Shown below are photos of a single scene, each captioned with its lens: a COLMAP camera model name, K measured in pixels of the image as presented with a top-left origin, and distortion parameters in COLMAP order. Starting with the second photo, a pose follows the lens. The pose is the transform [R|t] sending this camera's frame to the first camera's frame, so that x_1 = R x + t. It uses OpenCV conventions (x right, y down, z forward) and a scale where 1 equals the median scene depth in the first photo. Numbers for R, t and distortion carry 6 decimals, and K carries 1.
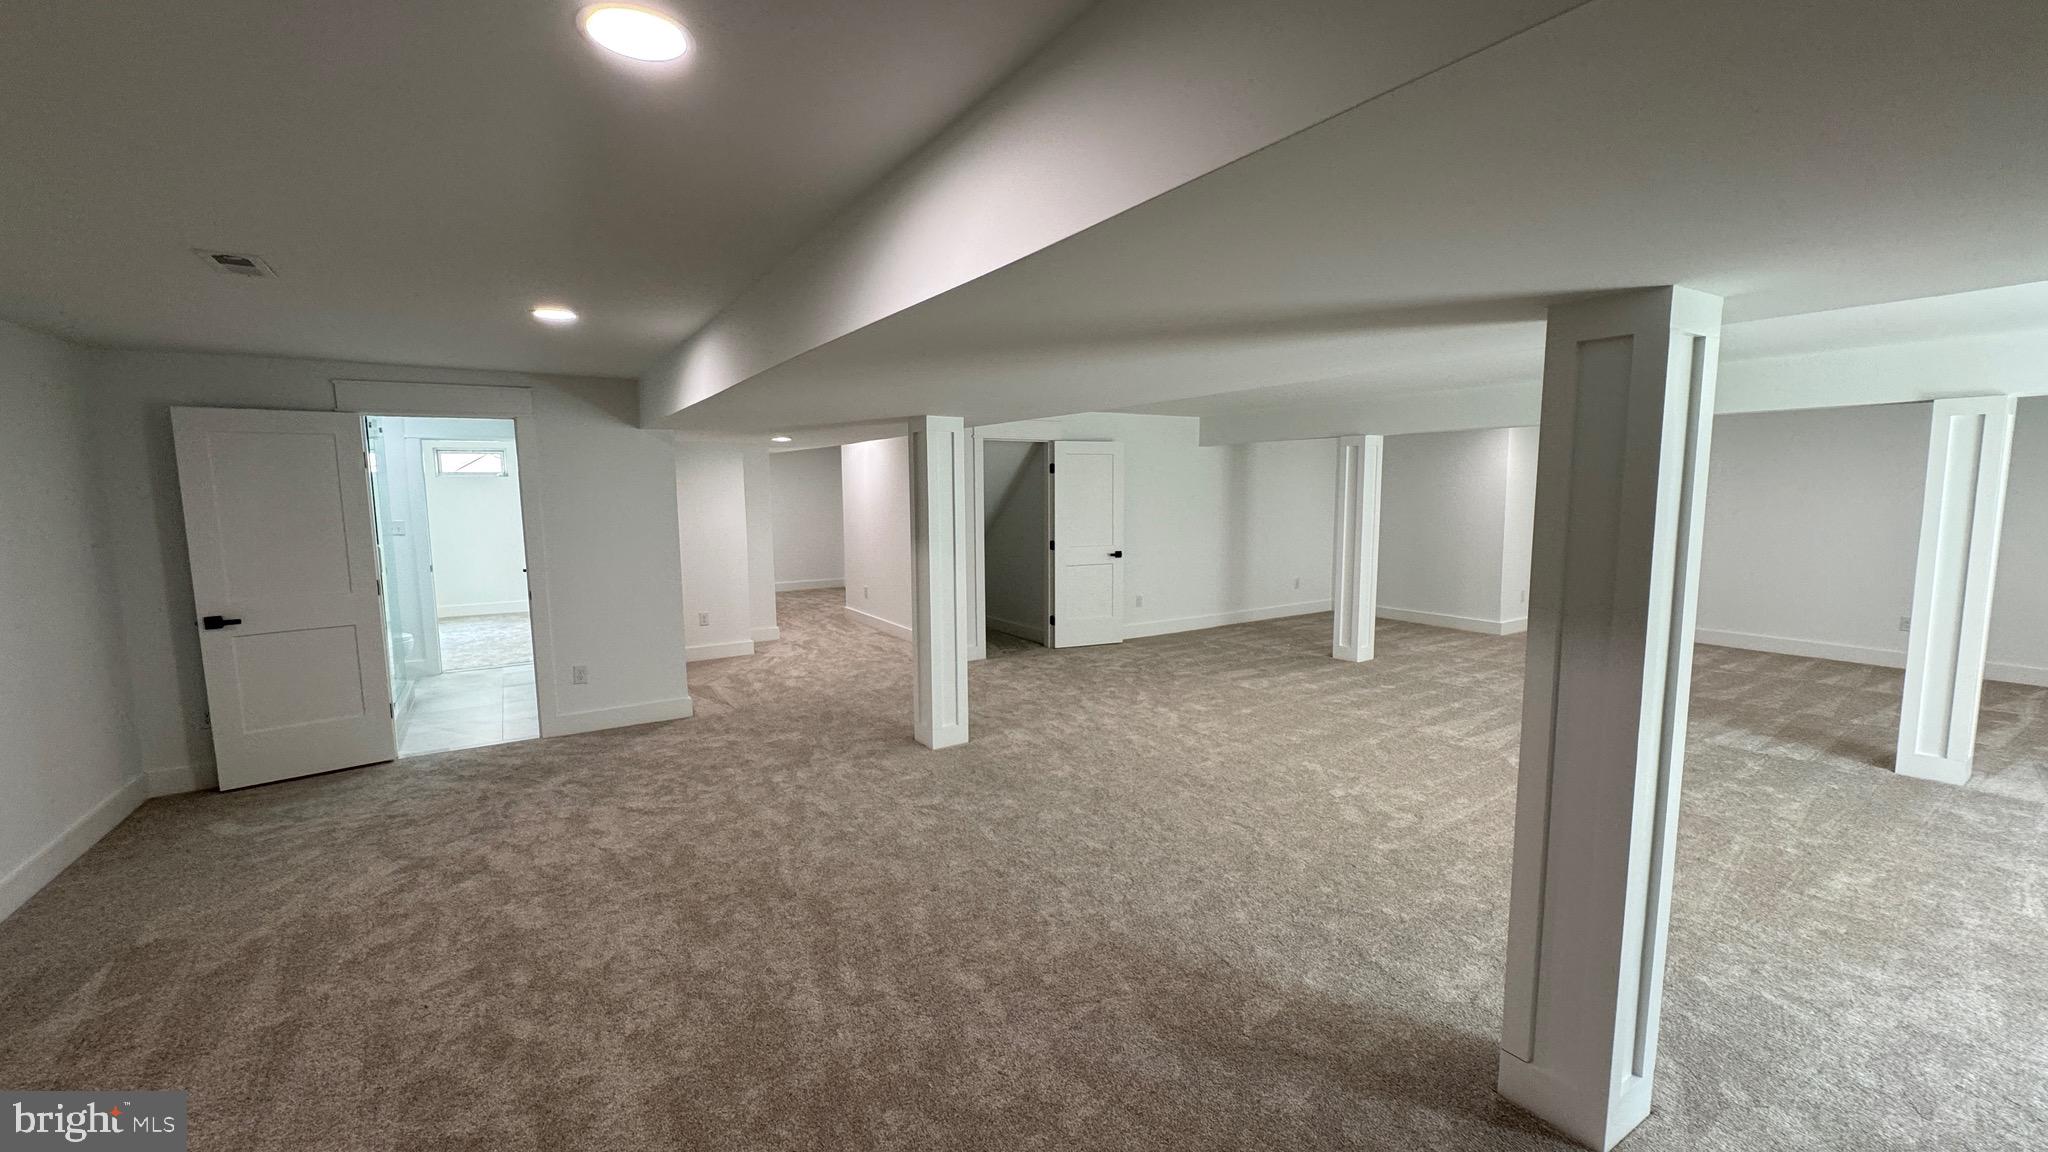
lens RADIAL K [[817.3, 0, 1024.0], [0, 817.3, 576.0], [0, 0, 1]] dist [-0.001193, -0.000204]
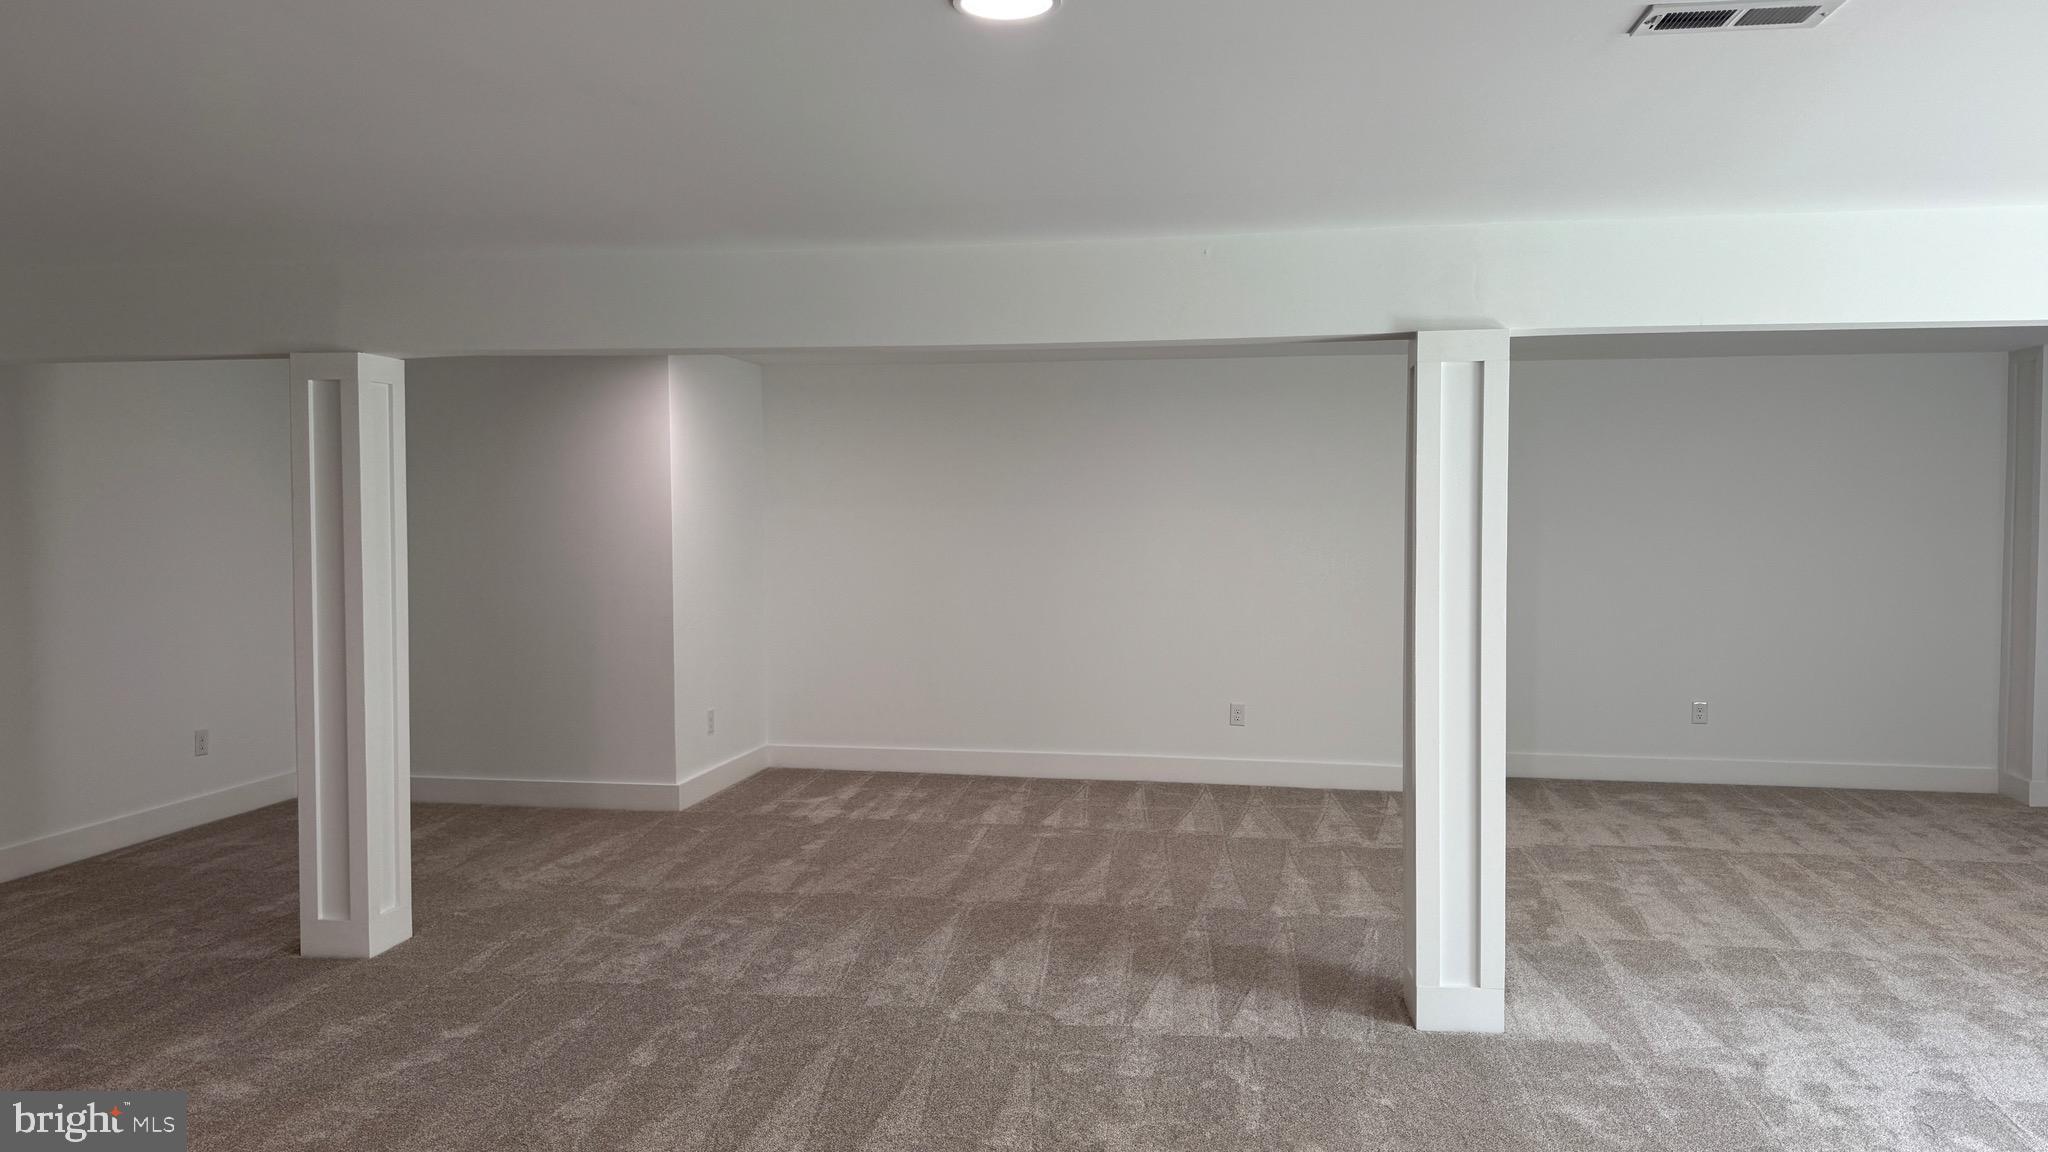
lens RADIAL K [[1442.6, 0, 1024.0], [0, 1442.6, 576.0], [0, 0, 1]] dist [0.067185, -0.089645]
pose [[0.684031, -0.026231, 0.728981, 0.141951], [0.074264, 0.996665, -0.033822, -0.024757], [-0.725662, 0.077272, 0.683698, 0.340976]]
